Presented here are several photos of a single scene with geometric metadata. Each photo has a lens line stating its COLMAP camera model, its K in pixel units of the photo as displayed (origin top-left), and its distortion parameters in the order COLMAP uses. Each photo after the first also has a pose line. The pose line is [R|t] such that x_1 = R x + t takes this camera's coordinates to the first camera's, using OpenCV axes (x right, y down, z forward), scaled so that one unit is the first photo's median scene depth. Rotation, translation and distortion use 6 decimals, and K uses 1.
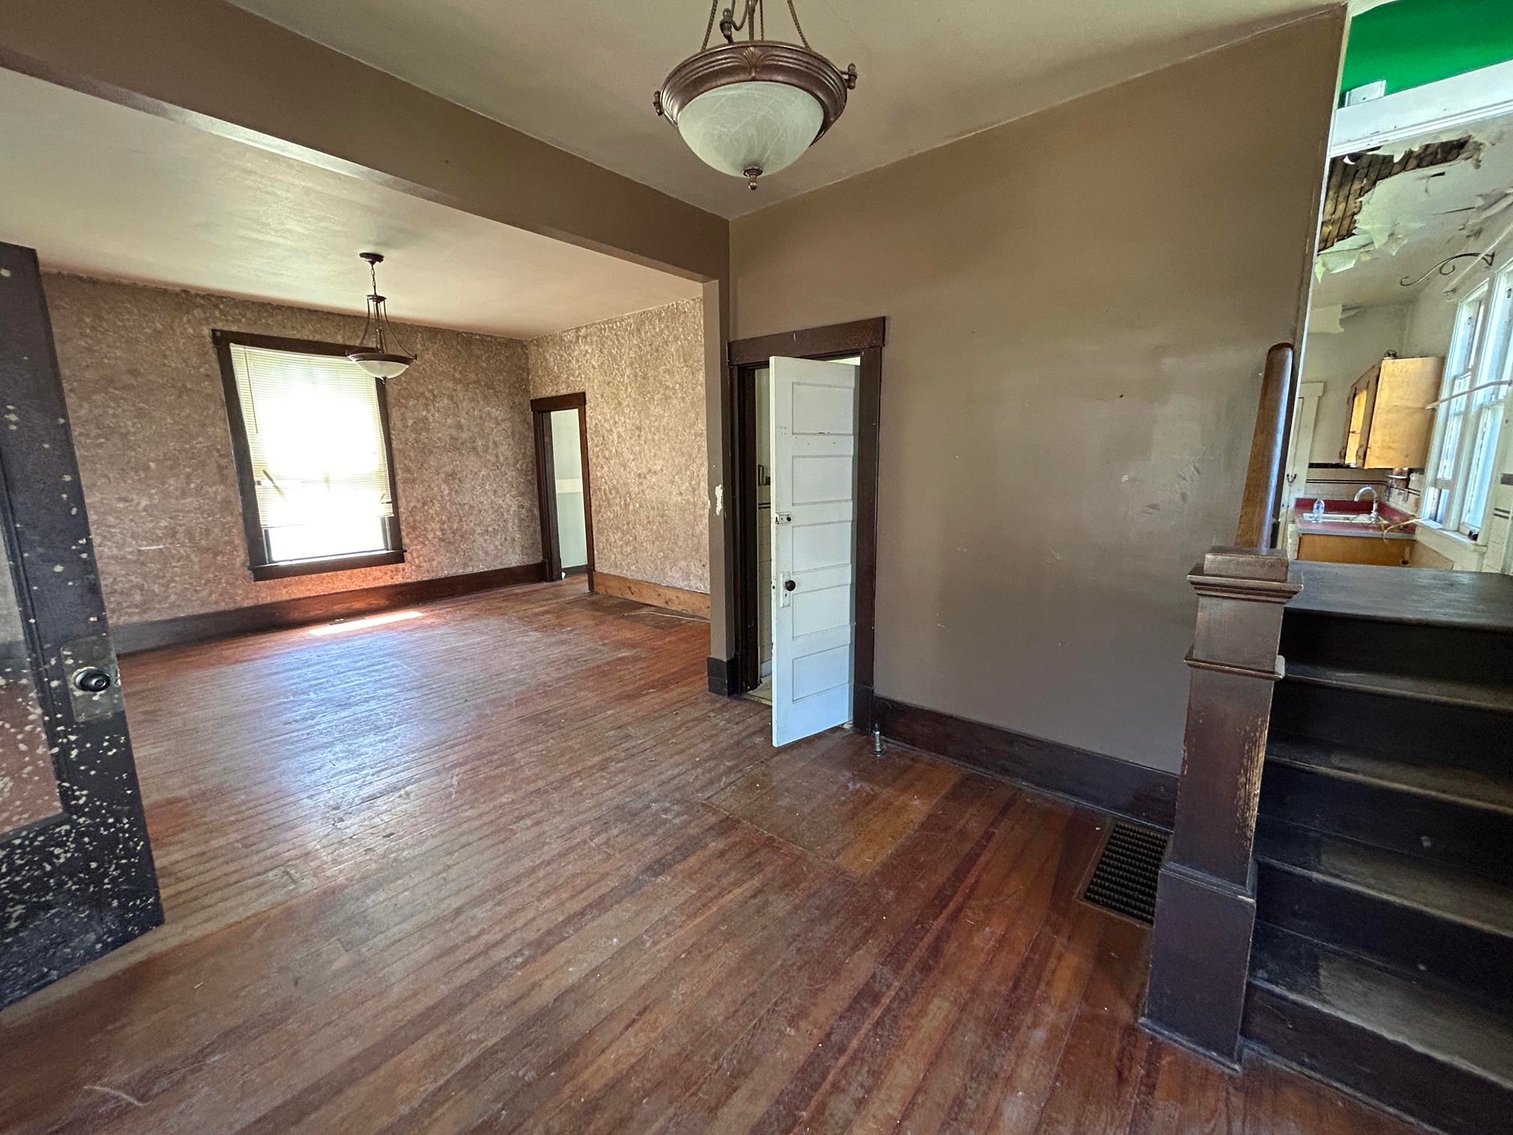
lens RADIAL K [[611.0, 0, 753.1], [0, 611.0, 574.9], [0, 0, 1]] dist [-0.002316, 0.001218]
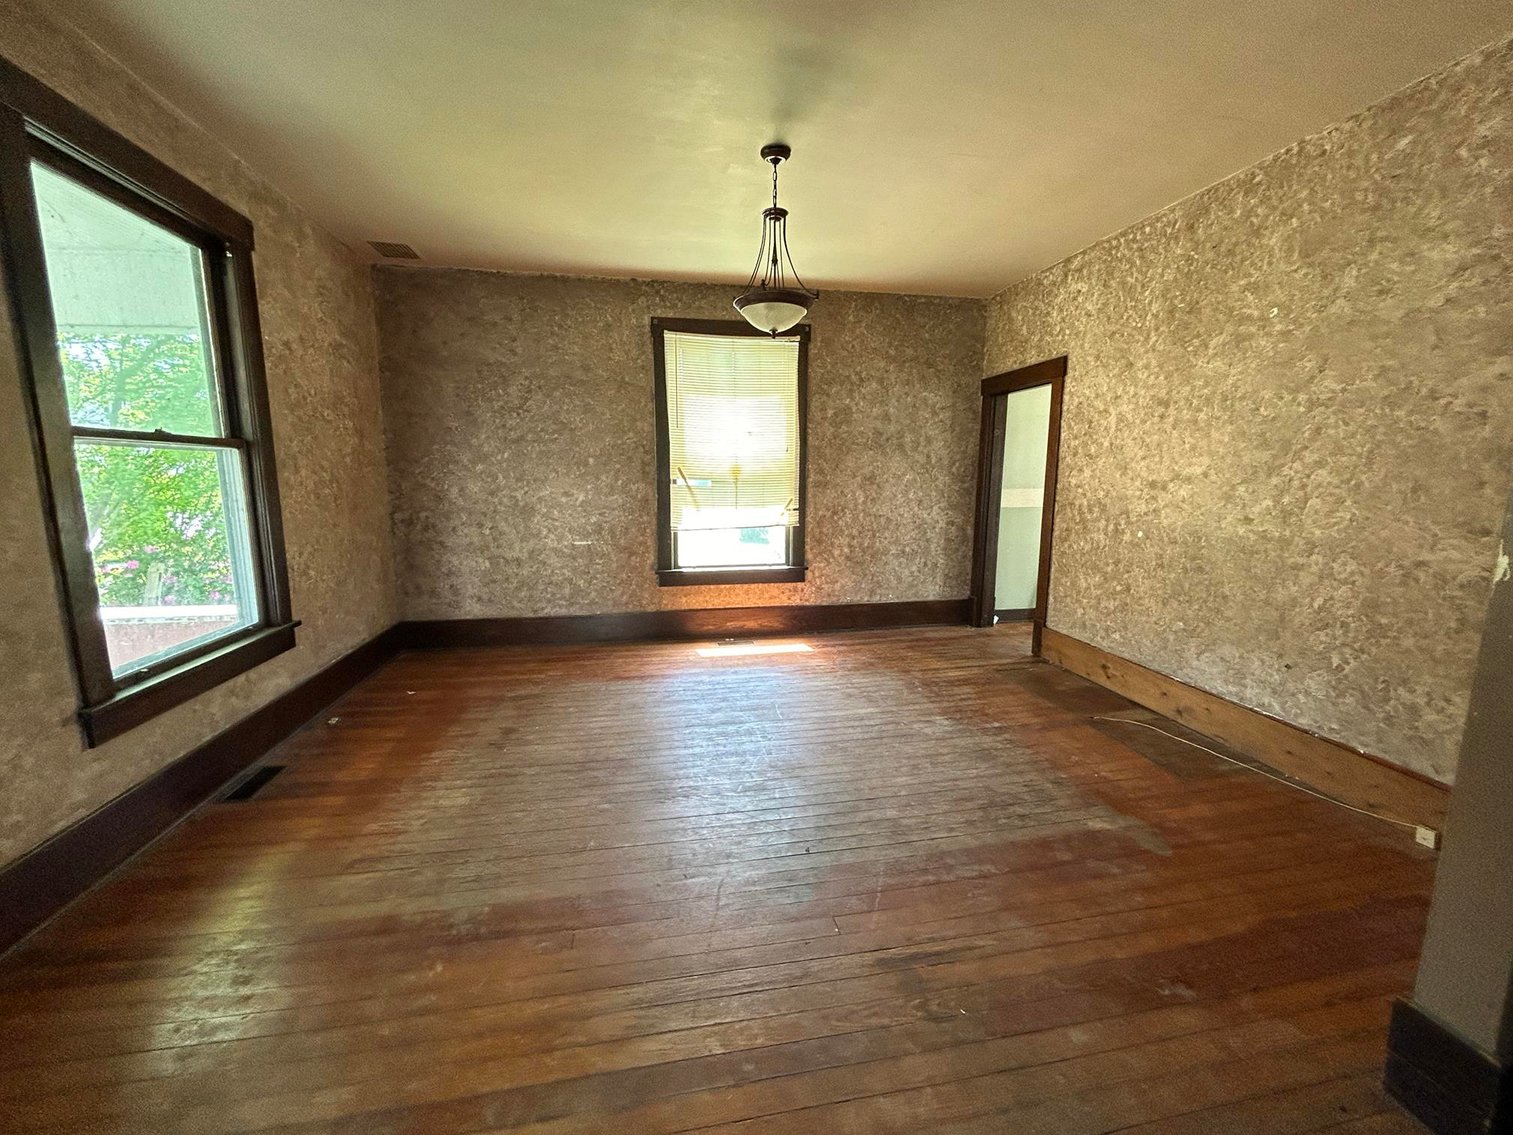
lens RADIAL K [[611.0, 0, 759.4], [0, 611.0, 564.2], [0, 0, 1]] dist [-0.002316, 0.001218]
pose [[0.779175, 0.104652, -0.618008, -0.112695], [-0.127278, 0.991839, 0.007486, -0.044732], [0.613747, 0.072826, 0.786136, 0.323334]]
